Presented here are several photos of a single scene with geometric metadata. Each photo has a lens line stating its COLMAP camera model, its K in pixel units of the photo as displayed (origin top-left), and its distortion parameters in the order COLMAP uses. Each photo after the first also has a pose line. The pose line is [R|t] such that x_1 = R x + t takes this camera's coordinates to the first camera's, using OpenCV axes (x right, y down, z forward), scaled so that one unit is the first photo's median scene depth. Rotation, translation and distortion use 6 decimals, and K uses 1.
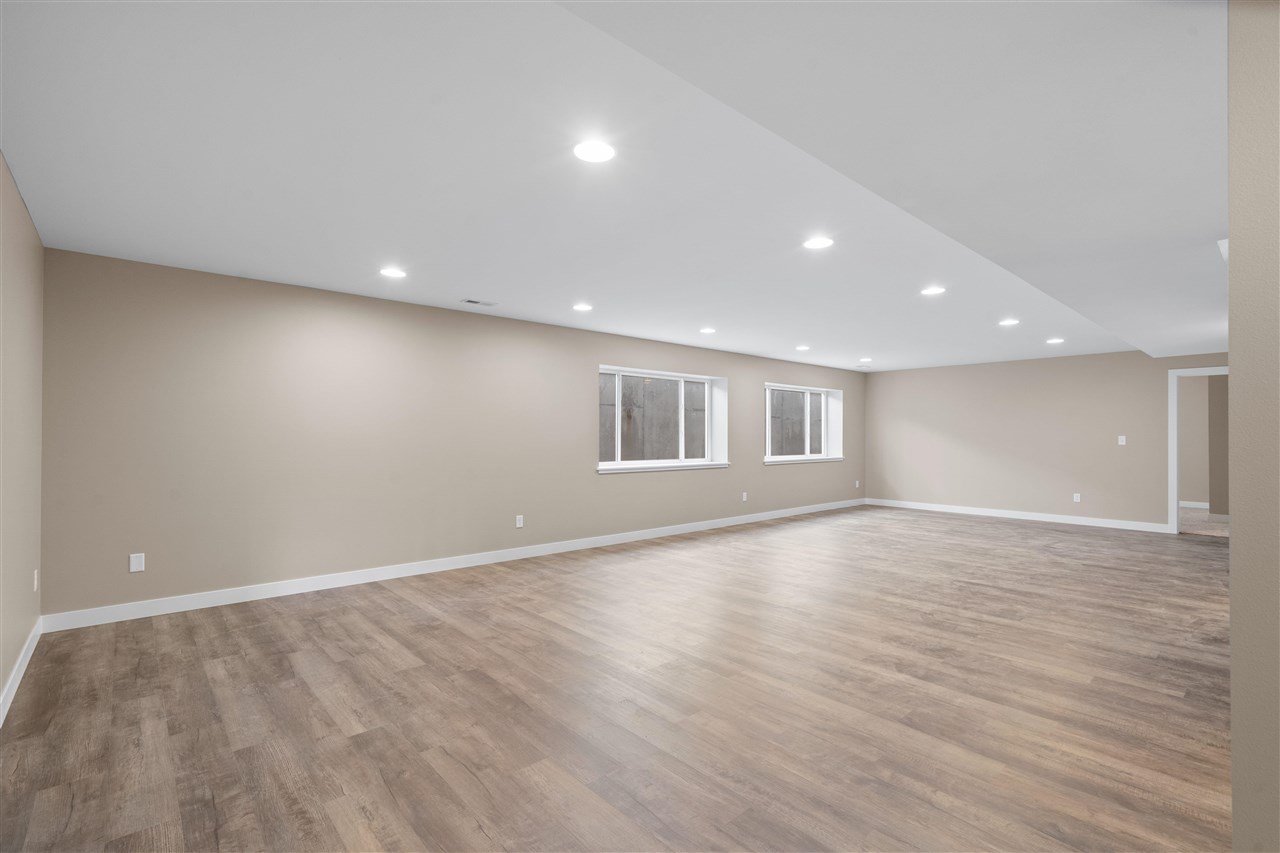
lens RADIAL K [[583.3, 0, 645.0], [0, 583.3, 427.6], [0, 0, 1]] dist [-0.003048, 0.000666]
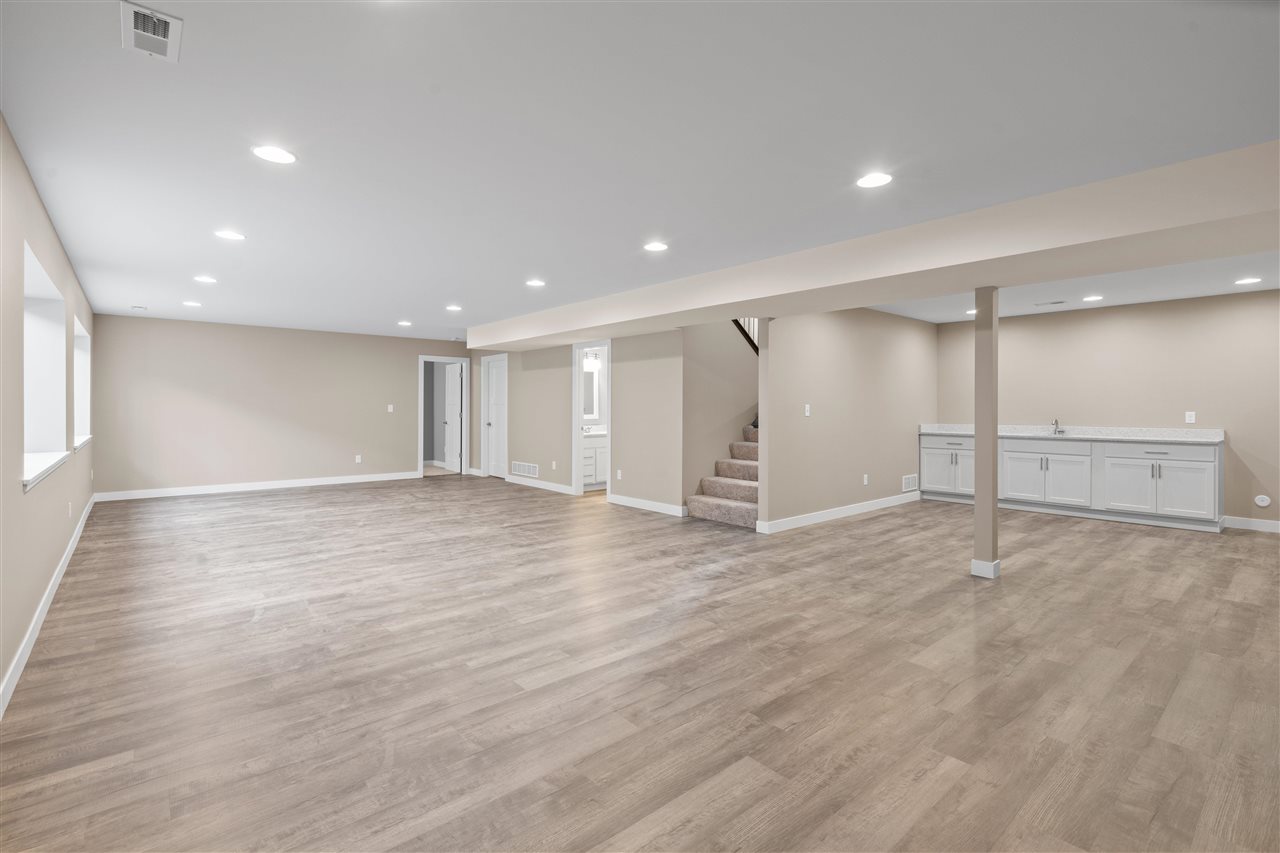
lens RADIAL K [[583.3, 0, 645.1], [0, 583.3, 418.2], [0, 0, 1]] dist [-0.003048, 0.000666]
pose [[0.016692, -0.021130, 0.999637, -1.058050], [-0.017801, 0.999612, 0.021426, 0.017342], [-0.999702, -0.018152, 0.016309, 1.151416]]
